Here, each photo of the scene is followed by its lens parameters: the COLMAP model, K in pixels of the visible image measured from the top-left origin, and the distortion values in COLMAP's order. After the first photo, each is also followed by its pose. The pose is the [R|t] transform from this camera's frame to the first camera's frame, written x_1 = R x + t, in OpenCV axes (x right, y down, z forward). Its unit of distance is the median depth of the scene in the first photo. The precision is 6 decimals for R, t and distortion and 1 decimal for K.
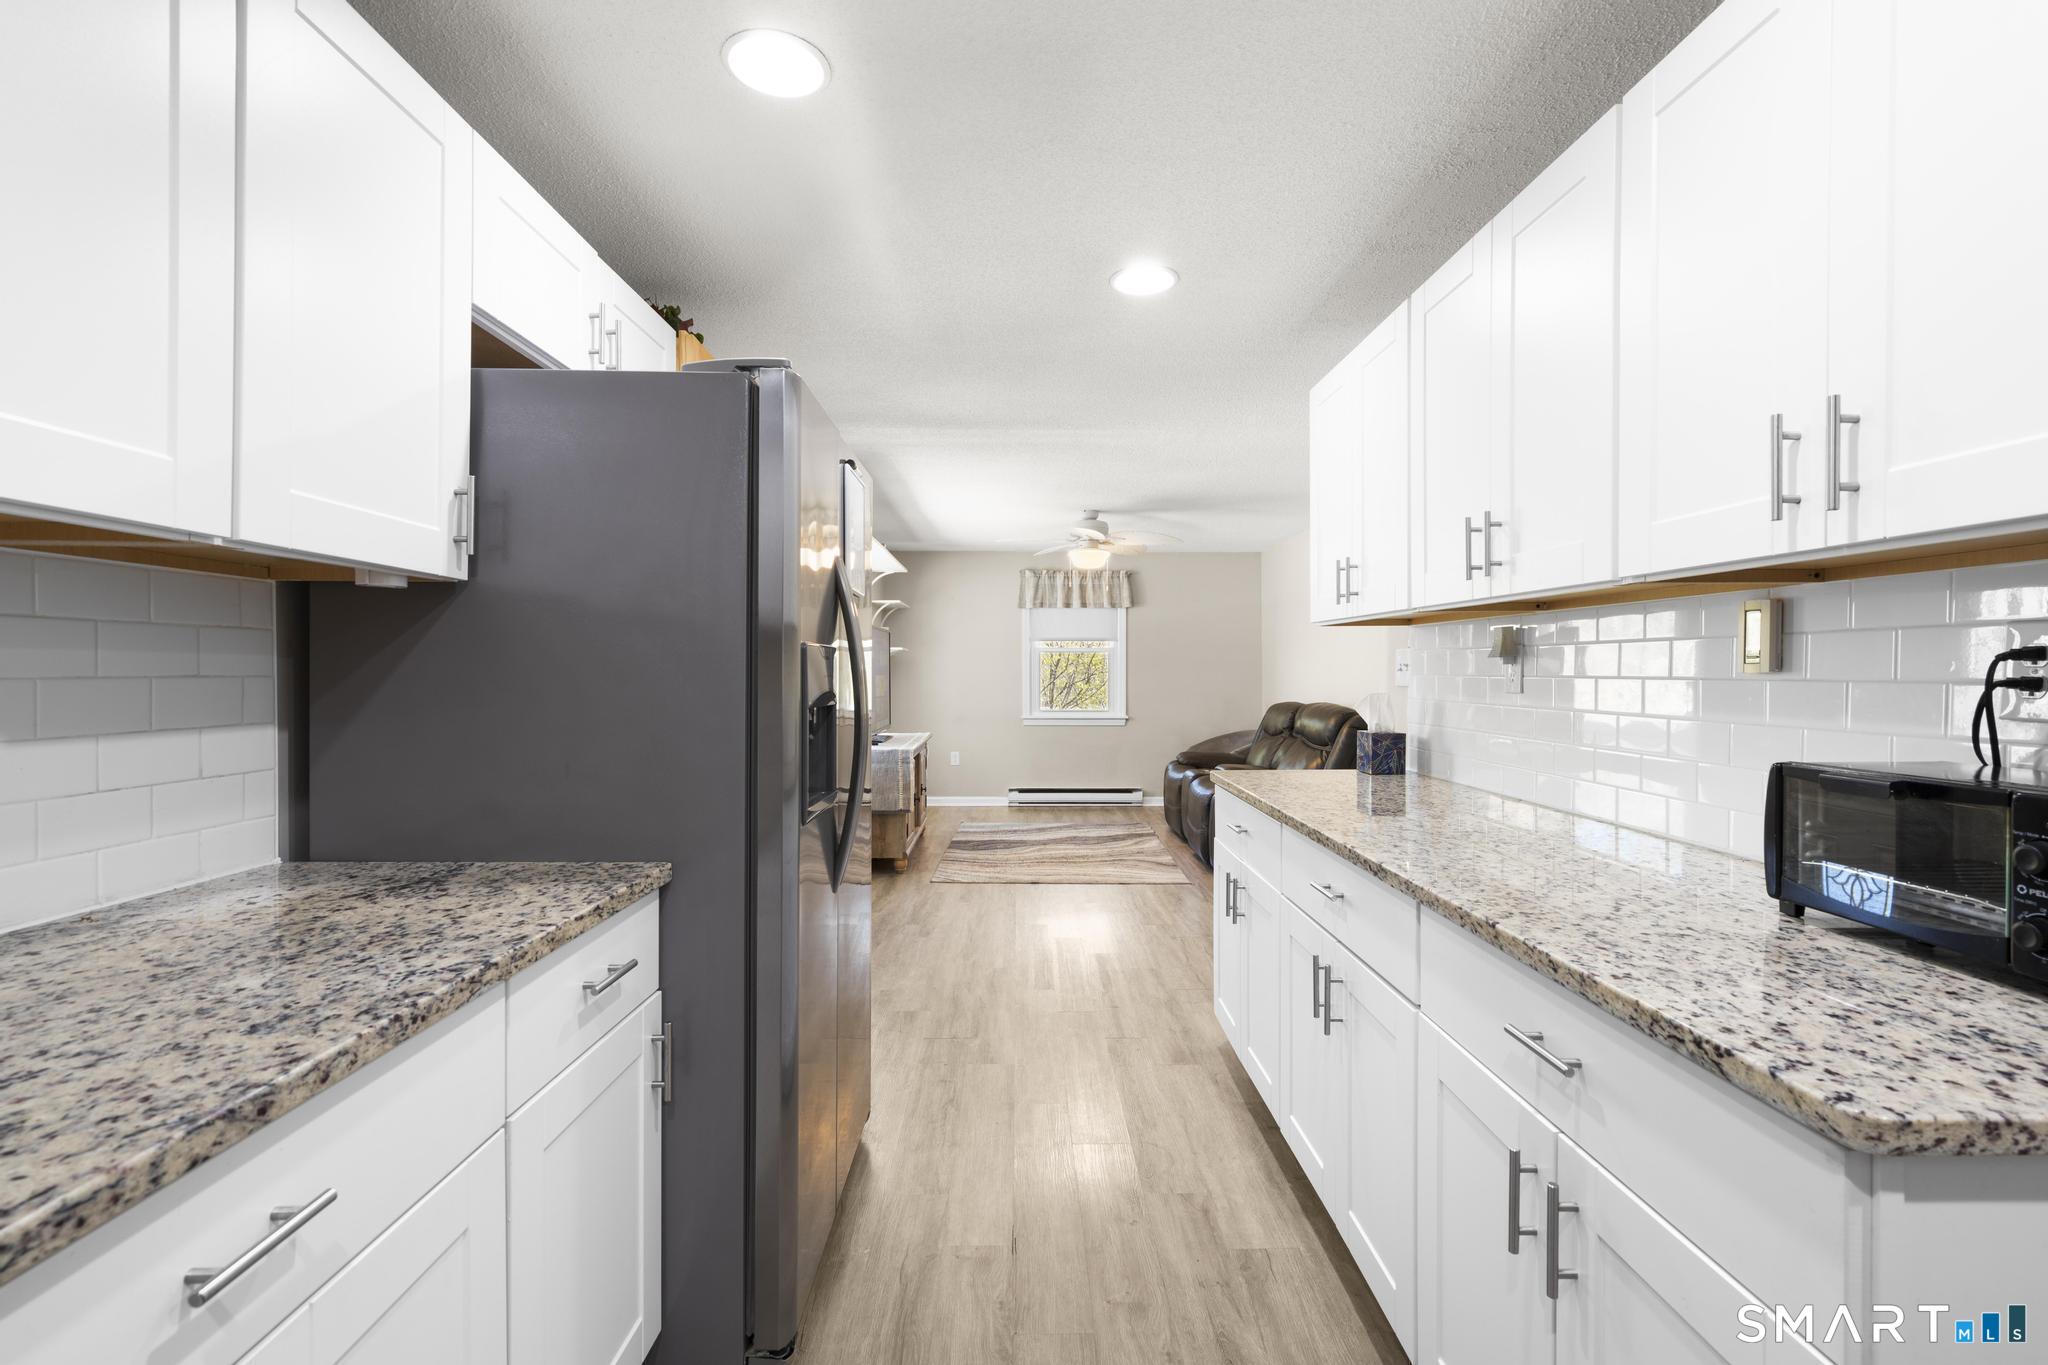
lens RADIAL K [[923.3, 0, 1037.0], [0, 923.3, 682.5], [0, 0, 1]] dist [-0.005423, 0.002549]
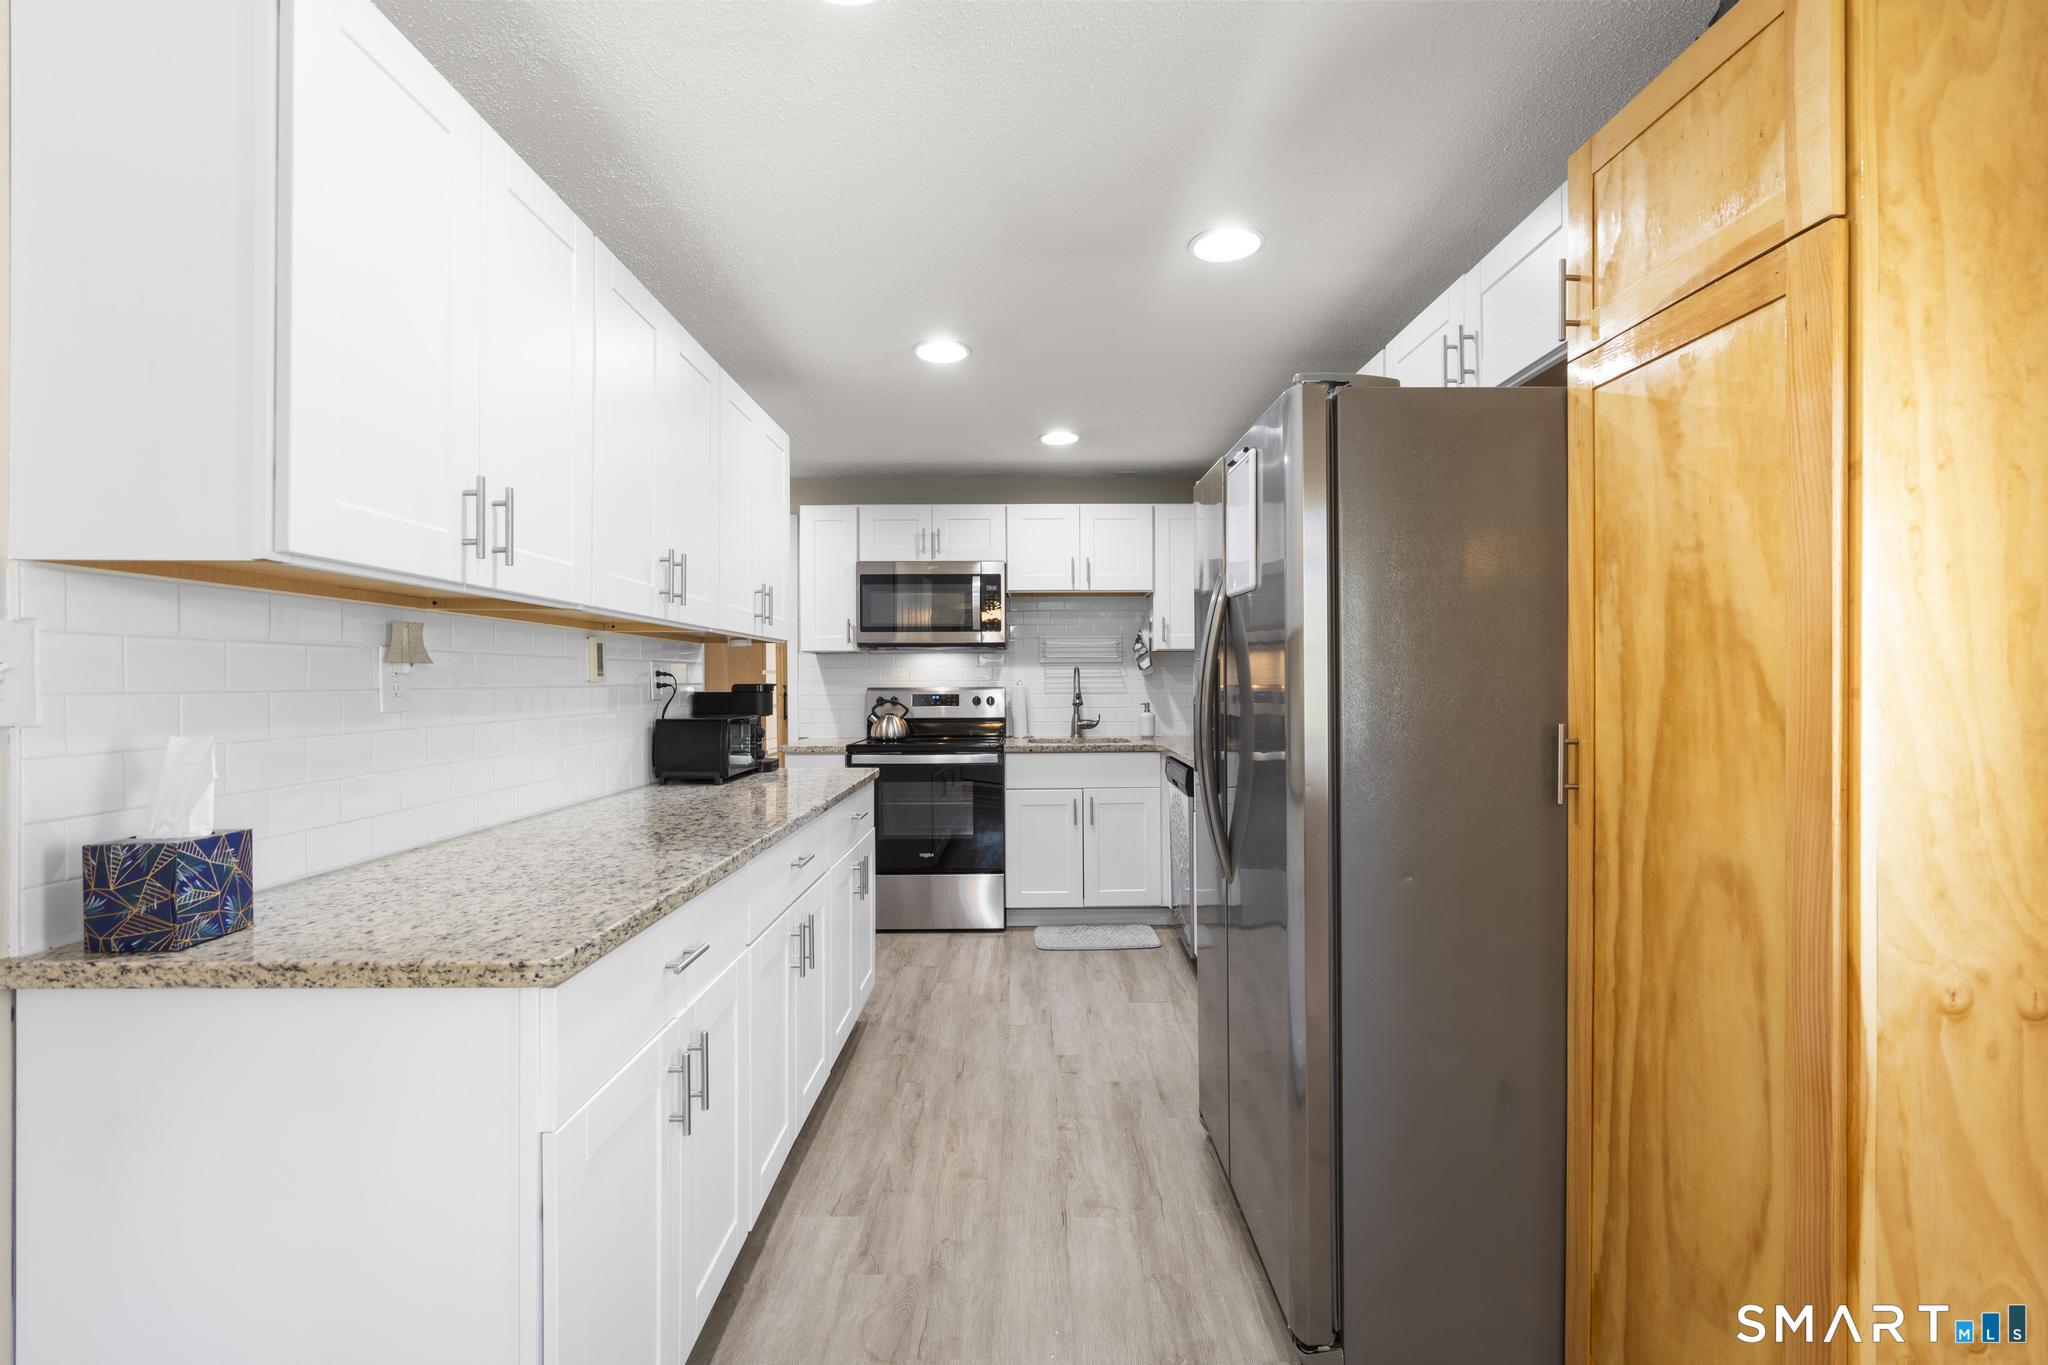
lens RADIAL K [[923.3, 0, 1035.5], [0, 923.3, 679.6], [0, 0, 1]] dist [-0.005423, 0.002549]
pose [[-0.999932, 0.003675, 0.011059, -0.003232], [0.003823, 0.999903, 0.013383, -0.016596], [-0.011009, 0.013424, -0.999849, 1.327397]]
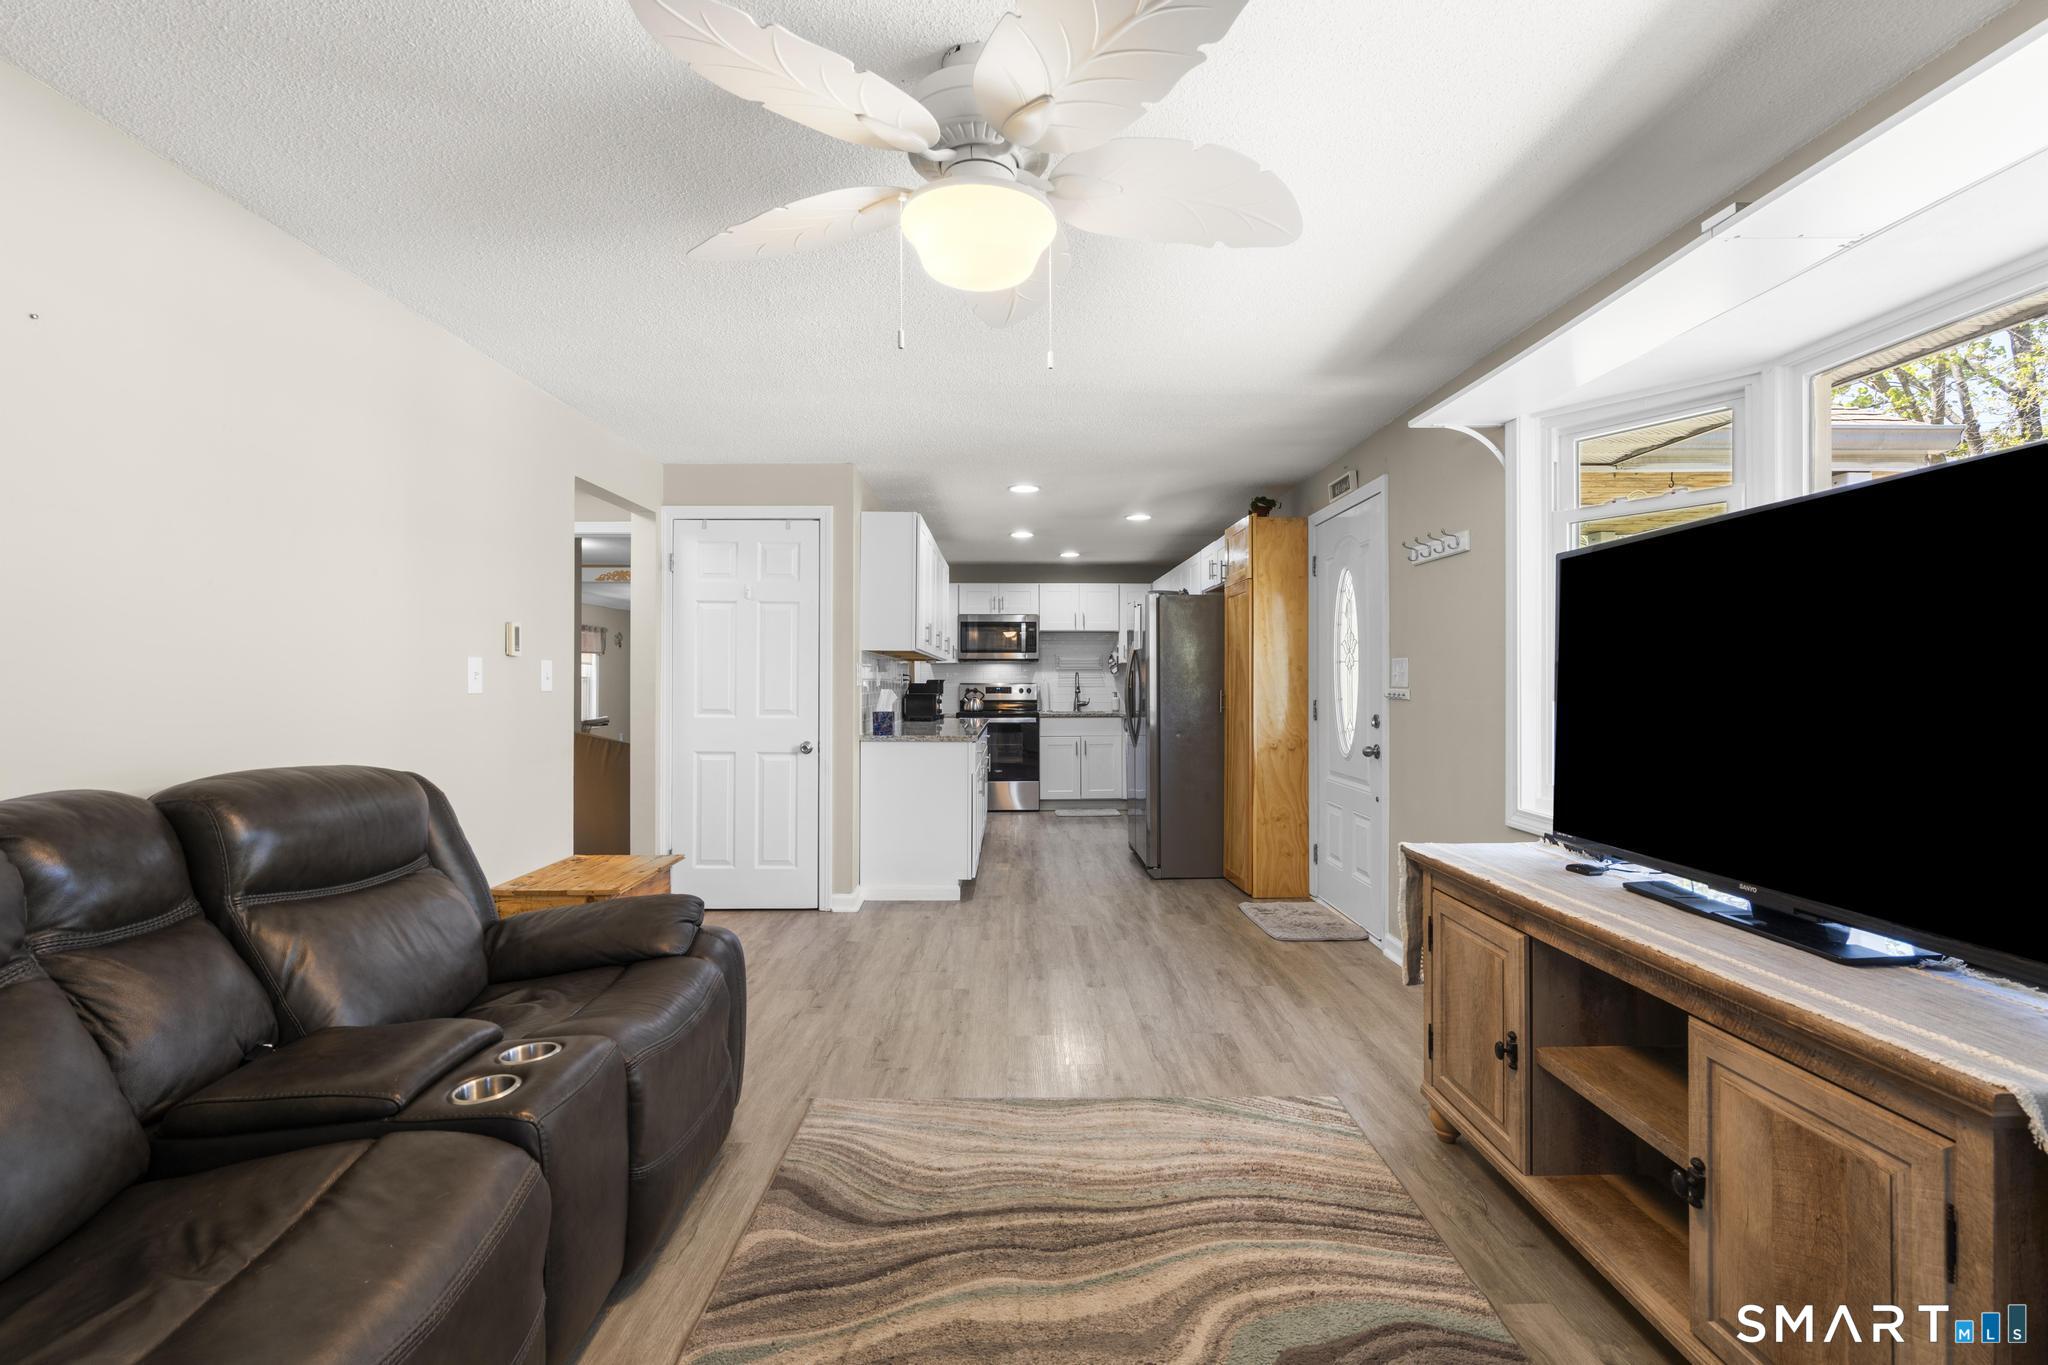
lens RADIAL K [[923.3, 0, 1024.0], [0, 923.3, 682.7], [0, 0, 1]] dist [-0.005423, 0.002549]
pose [[-0.999970, 0.001108, 0.007673, 0.088026], [0.001220, 0.999892, 0.014669, -0.025361], [-0.007655, 0.014678, -0.999863, 2.644776]]
